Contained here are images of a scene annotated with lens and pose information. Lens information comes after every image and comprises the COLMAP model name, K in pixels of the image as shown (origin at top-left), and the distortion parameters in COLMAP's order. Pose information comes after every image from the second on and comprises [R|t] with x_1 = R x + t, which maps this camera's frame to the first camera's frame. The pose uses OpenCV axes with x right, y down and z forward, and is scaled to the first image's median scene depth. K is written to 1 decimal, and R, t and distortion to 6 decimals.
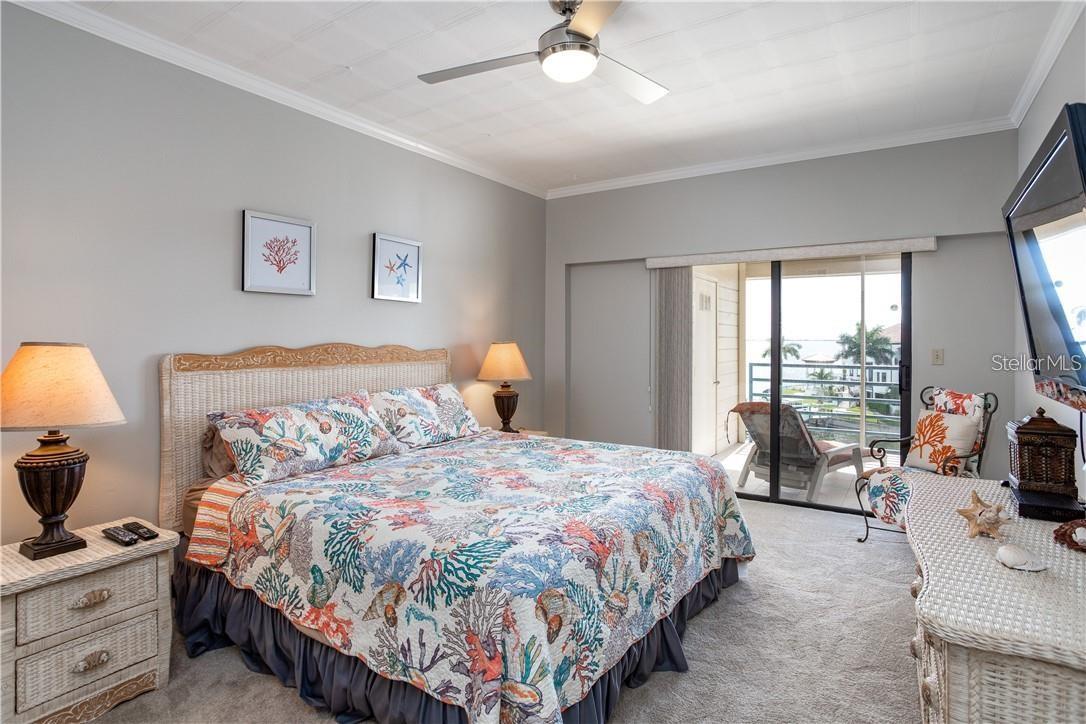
lens RADIAL K [[575.4, 0, 531.1], [0, 575.4, 355.4], [0, 0, 1]] dist [-0.058172, 0.034196]
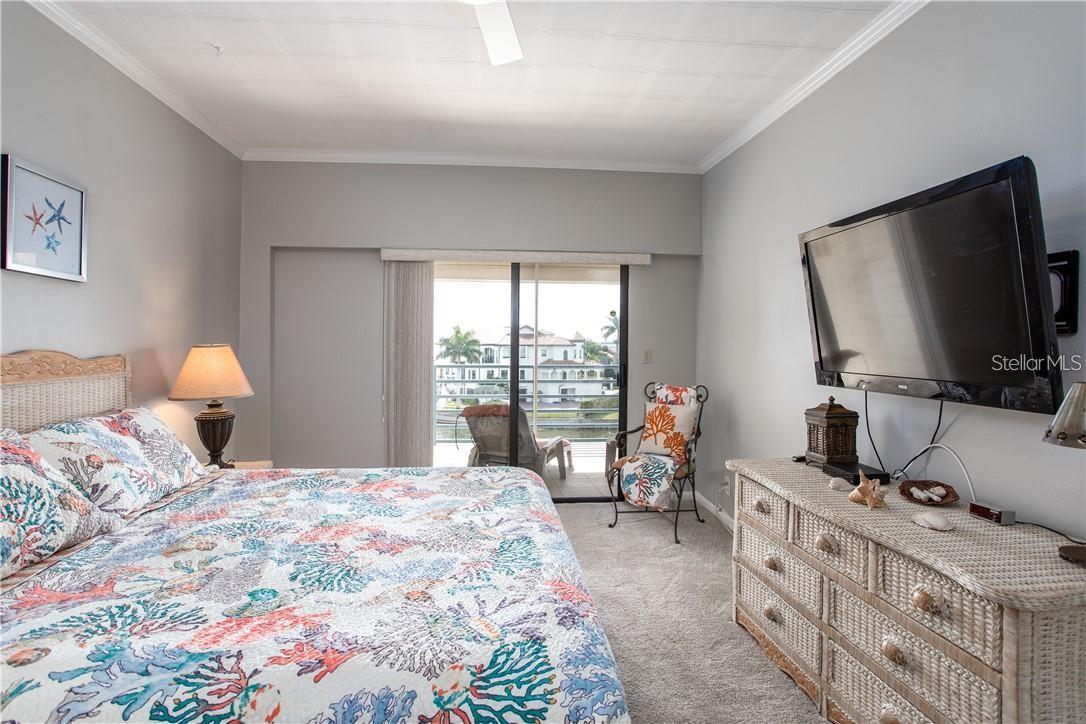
lens RADIAL K [[575.4, 0, 531.1], [0, 575.4, 355.4], [0, 0, 1]] dist [-0.058172, 0.034196]
pose [[0.772455, -0.012484, 0.634947, -0.242064], [0.014406, 0.999894, 0.002134, -0.006772], [-0.634906, 0.007498, 0.772553, 0.248289]]
